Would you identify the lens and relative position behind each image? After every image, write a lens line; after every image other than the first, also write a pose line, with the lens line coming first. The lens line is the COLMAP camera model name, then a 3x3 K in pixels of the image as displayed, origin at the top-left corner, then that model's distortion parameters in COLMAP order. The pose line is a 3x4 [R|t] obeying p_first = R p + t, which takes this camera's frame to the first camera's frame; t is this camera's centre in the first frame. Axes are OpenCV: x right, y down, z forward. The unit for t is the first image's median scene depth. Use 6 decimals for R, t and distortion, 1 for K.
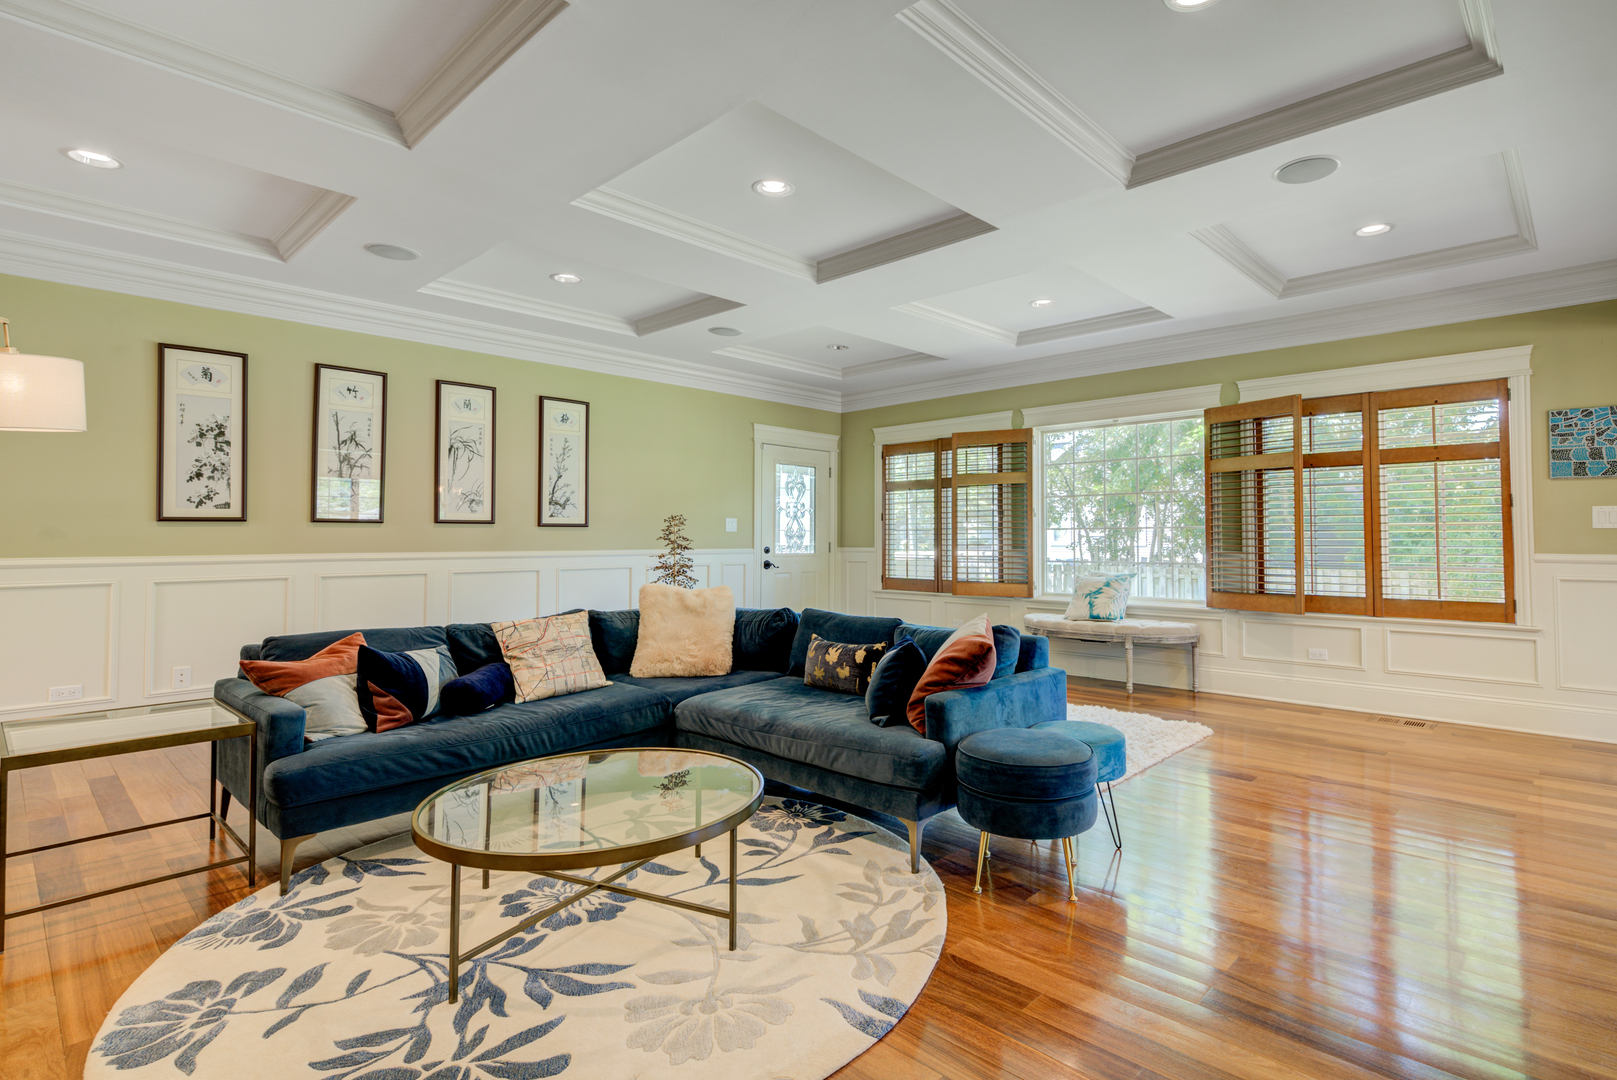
lens RADIAL K [[790.9, 0, 857.6], [0, 790.9, 509.4], [0, 0, 1]] dist [-0.000791, 0.000129]
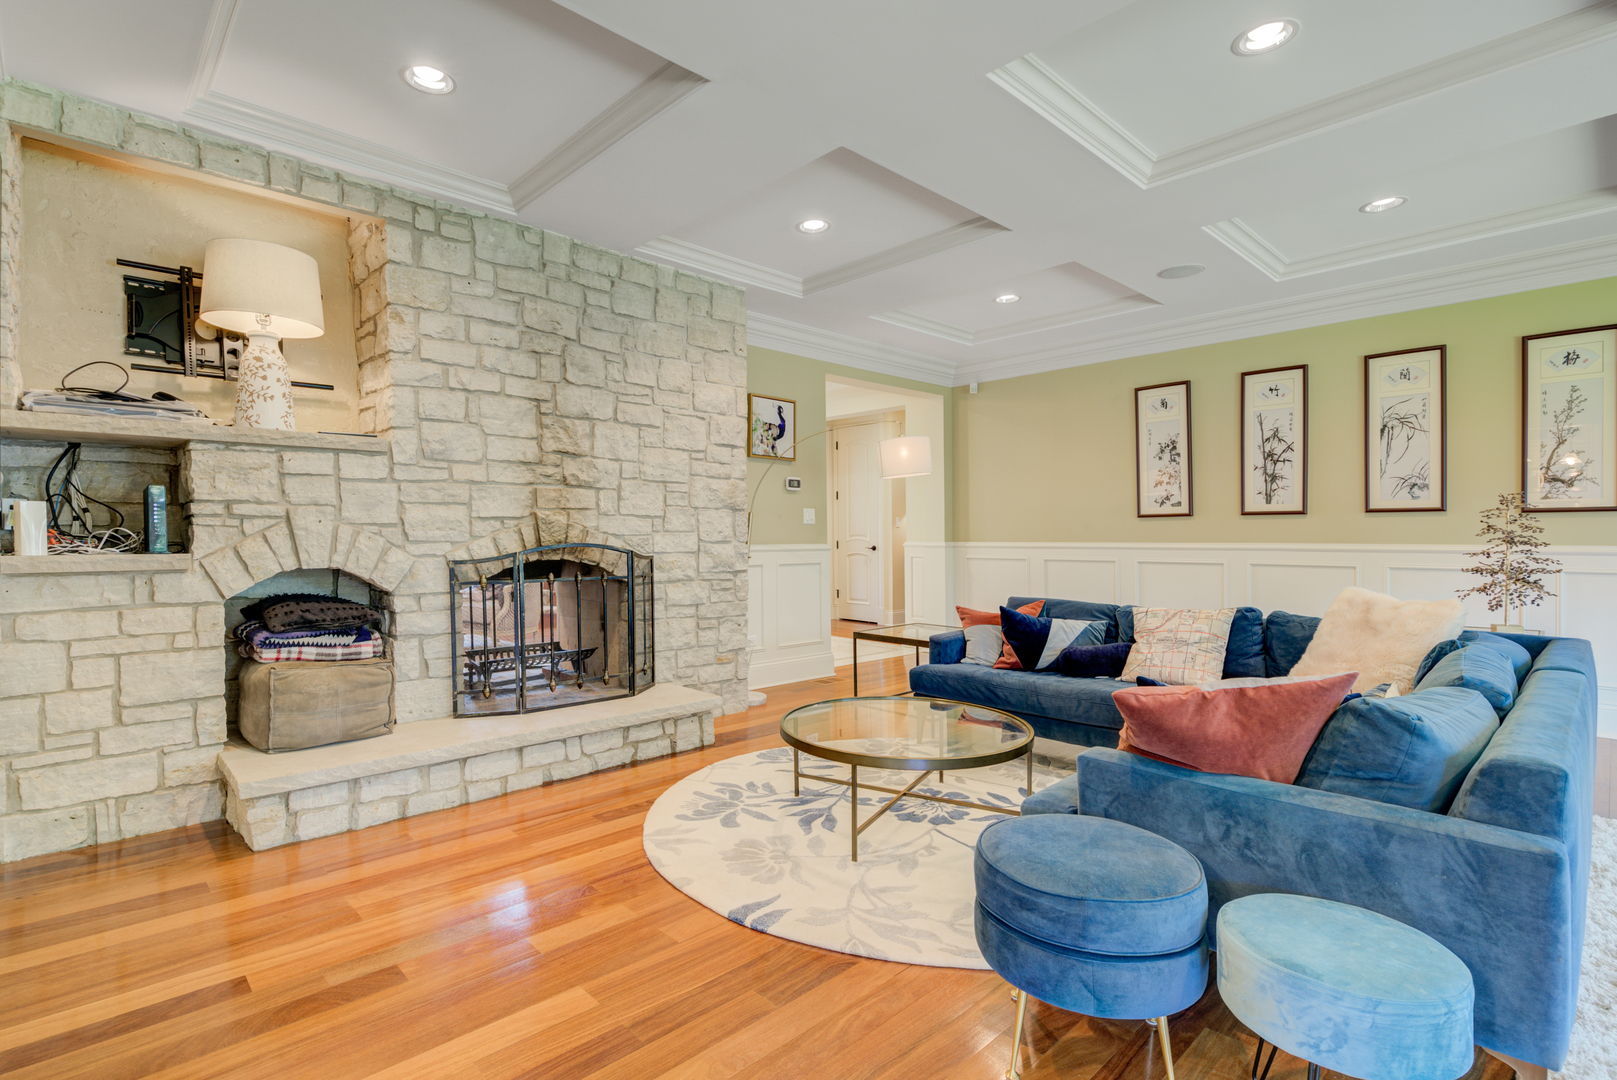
lens RADIAL K [[790.9, 0, 810.8], [0, 790.9, 541.2], [0, 0, 1]] dist [-0.000791, 0.000129]
pose [[-0.066326, 0.007701, -0.997768, 1.086831], [0.035908, 0.999341, 0.005327, 0.056965], [0.997152, -0.035474, -0.066559, 1.058497]]
